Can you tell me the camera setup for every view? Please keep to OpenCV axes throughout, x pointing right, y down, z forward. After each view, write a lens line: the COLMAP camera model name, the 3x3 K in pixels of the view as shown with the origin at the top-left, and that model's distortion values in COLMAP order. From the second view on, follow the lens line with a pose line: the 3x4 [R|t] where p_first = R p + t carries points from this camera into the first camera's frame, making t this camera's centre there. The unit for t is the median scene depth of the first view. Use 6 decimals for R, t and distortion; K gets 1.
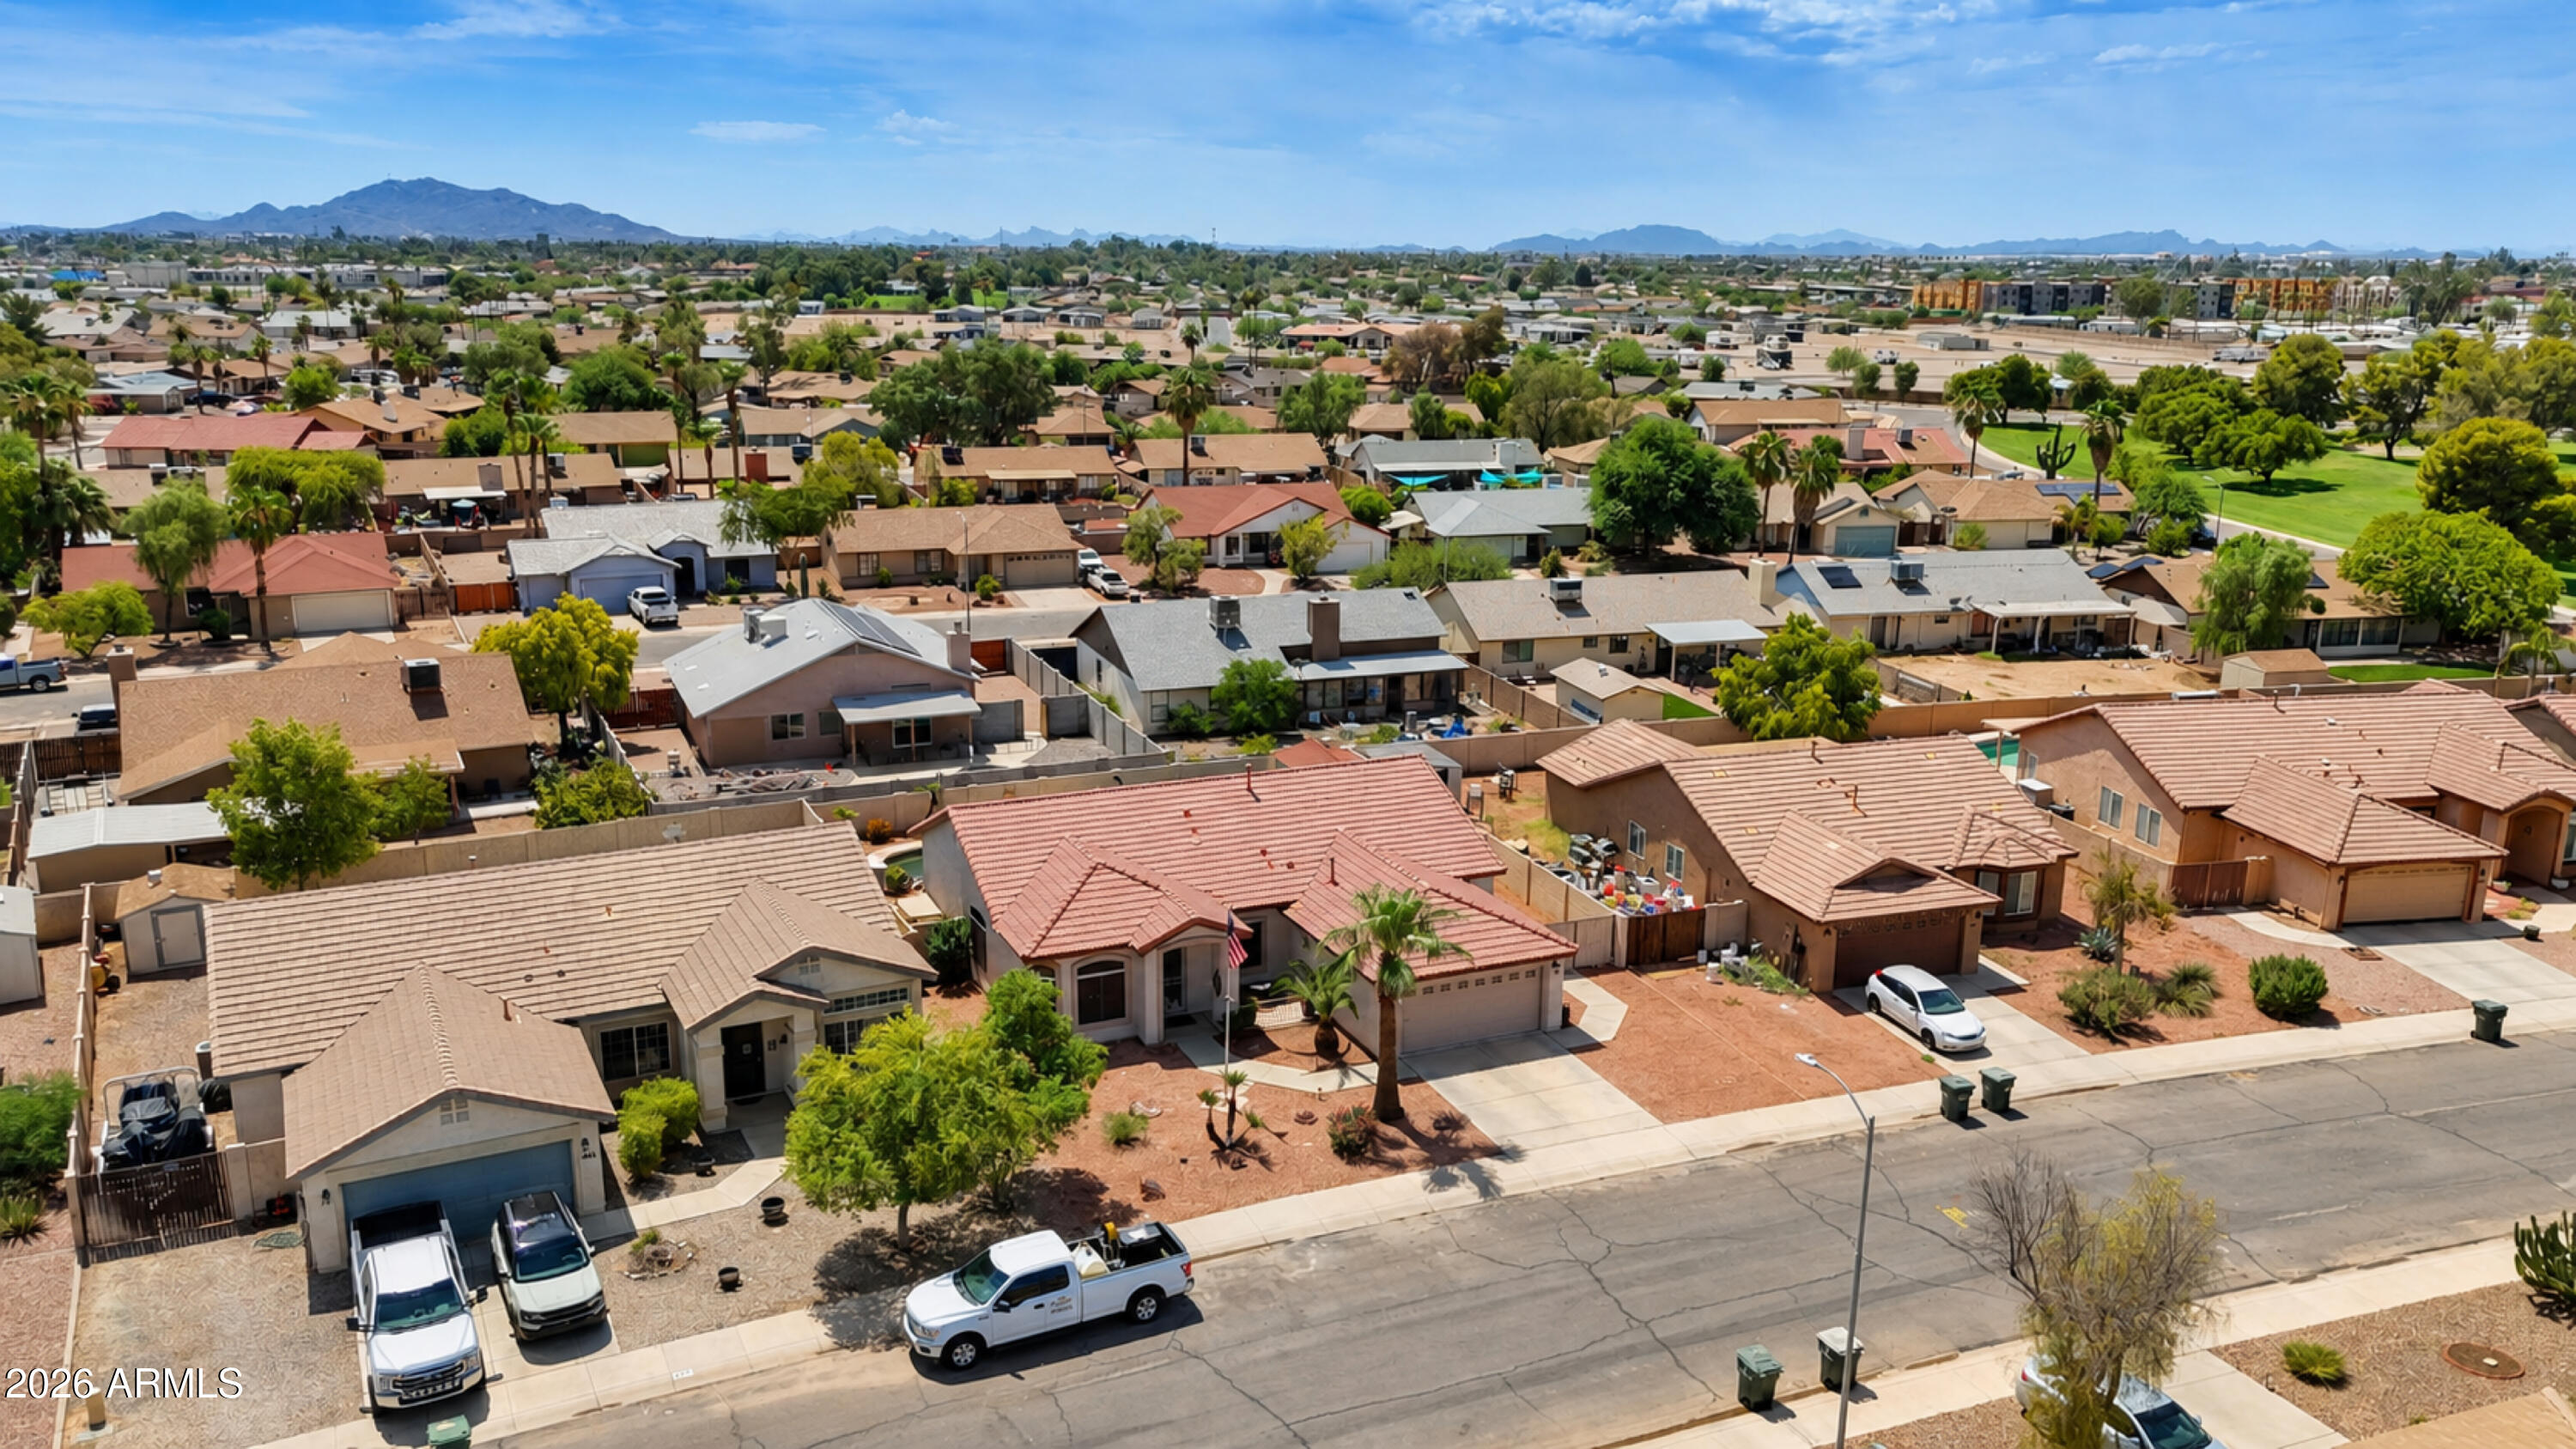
lens RADIAL K [[1908.0, 0, 1284.6], [0, 1908.0, 711.6], [0, 0, 1]] dist [0.071064, -0.078153]
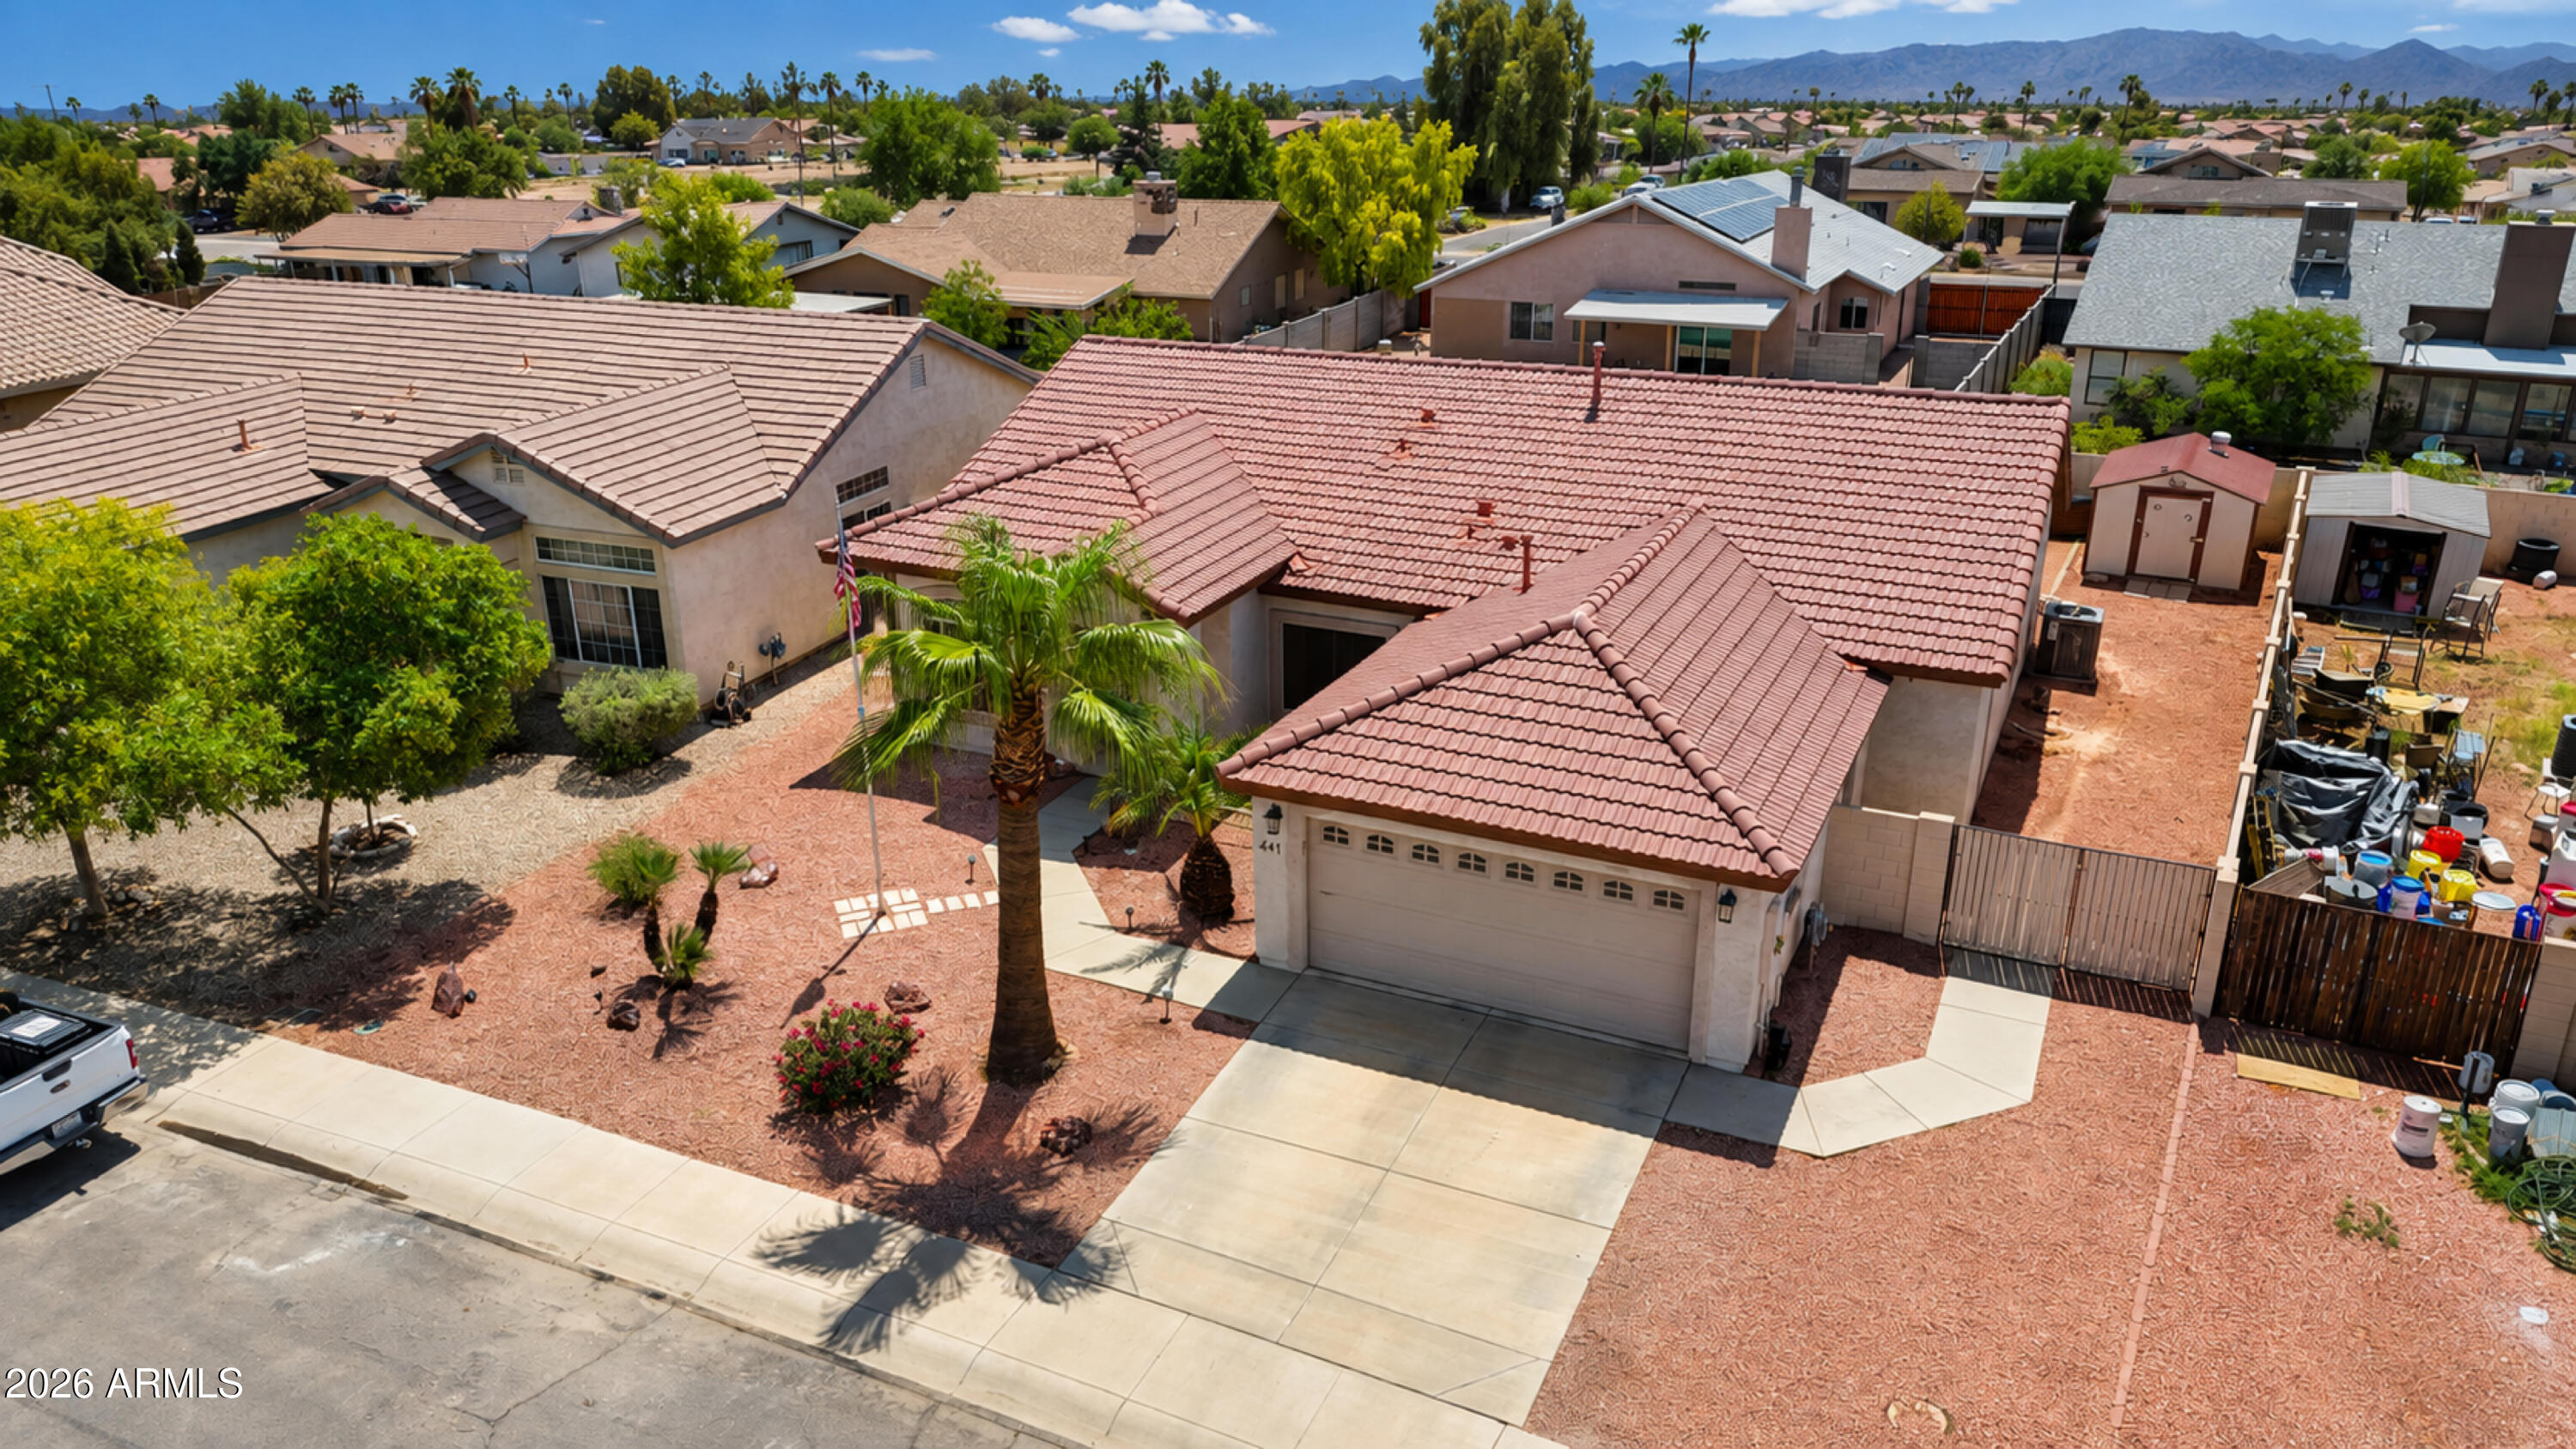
lens RADIAL K [[1908.0, 0, 1298.5], [0, 1908.0, 714.0], [0, 0, 1]] dist [0.071064, -0.078153]
pose [[0.654866, 0.255966, -0.711078, 0.254385], [-0.171633, 0.966683, 0.189911, 0.032755], [0.735998, -0.002322, 0.676980, 0.522745]]
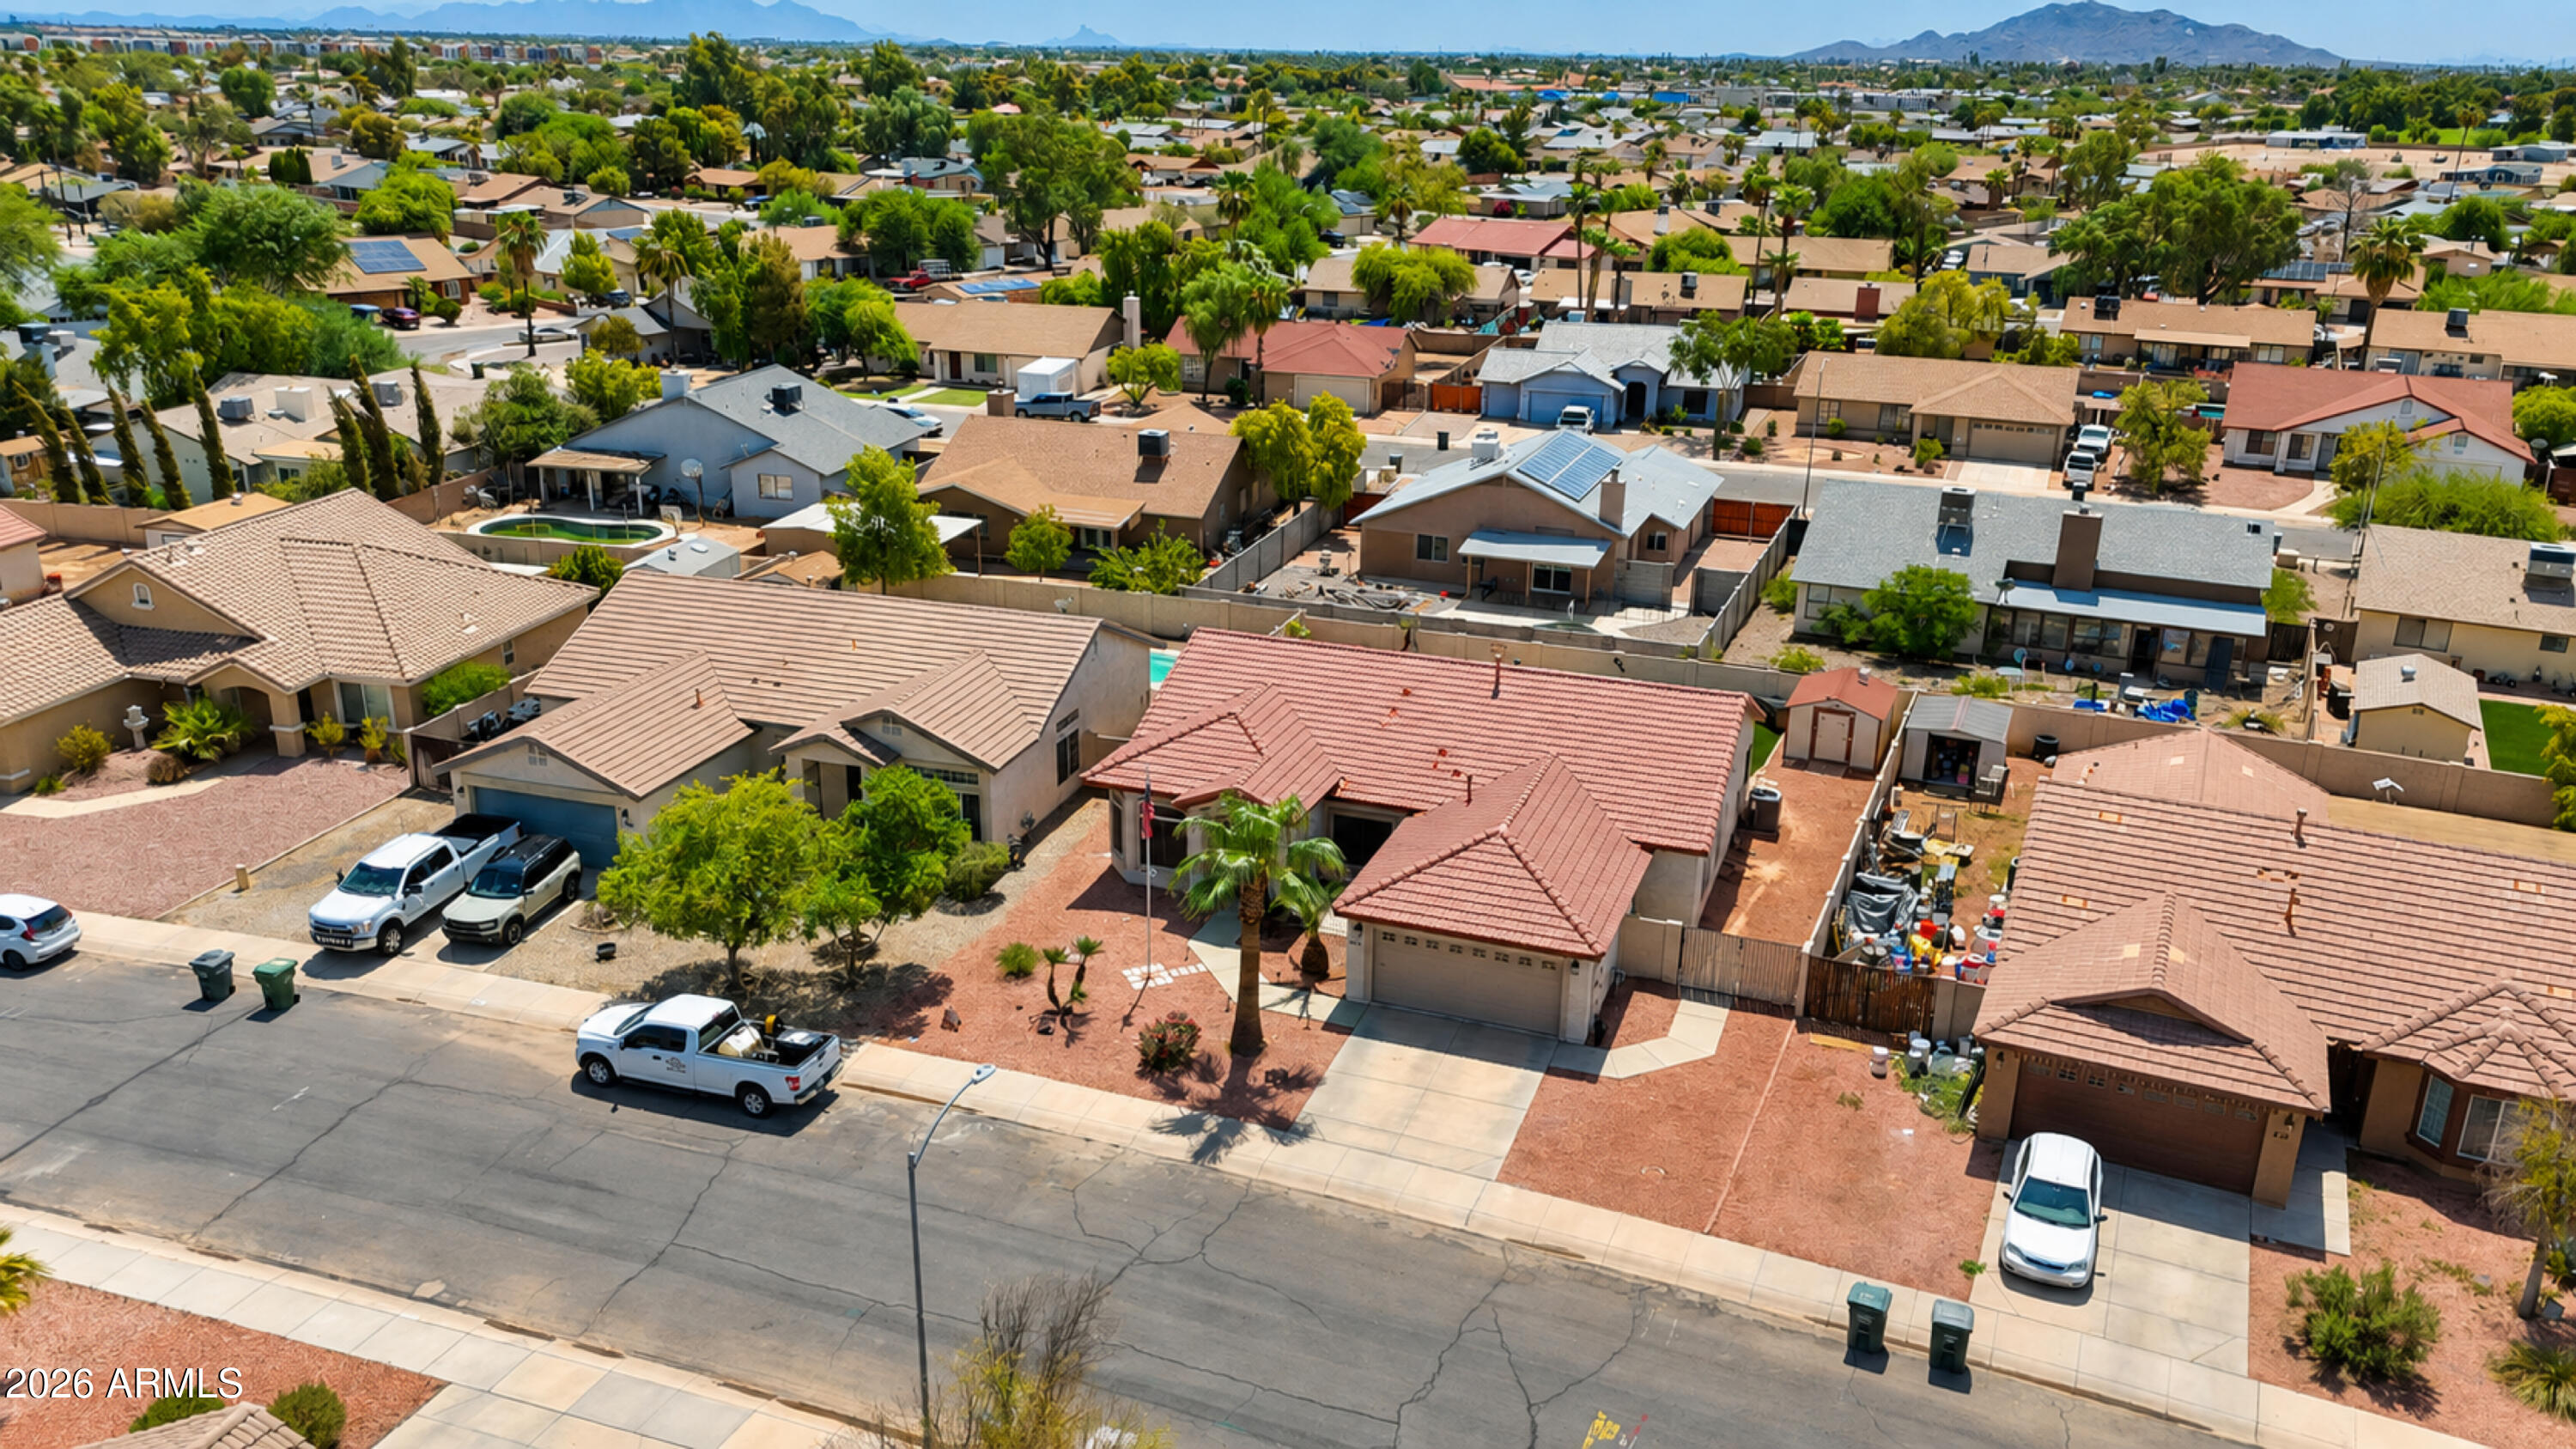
lens RADIAL K [[1908.0, 0, 1279.7], [0, 1908.0, 728.9], [0, 0, 1]] dist [0.071064, -0.078153]
pose [[0.704607, 0.236135, -0.669155, 0.424286], [-0.174671, 0.971708, 0.158977, -0.050630], [0.687764, 0.004865, 0.725918, 0.255371]]
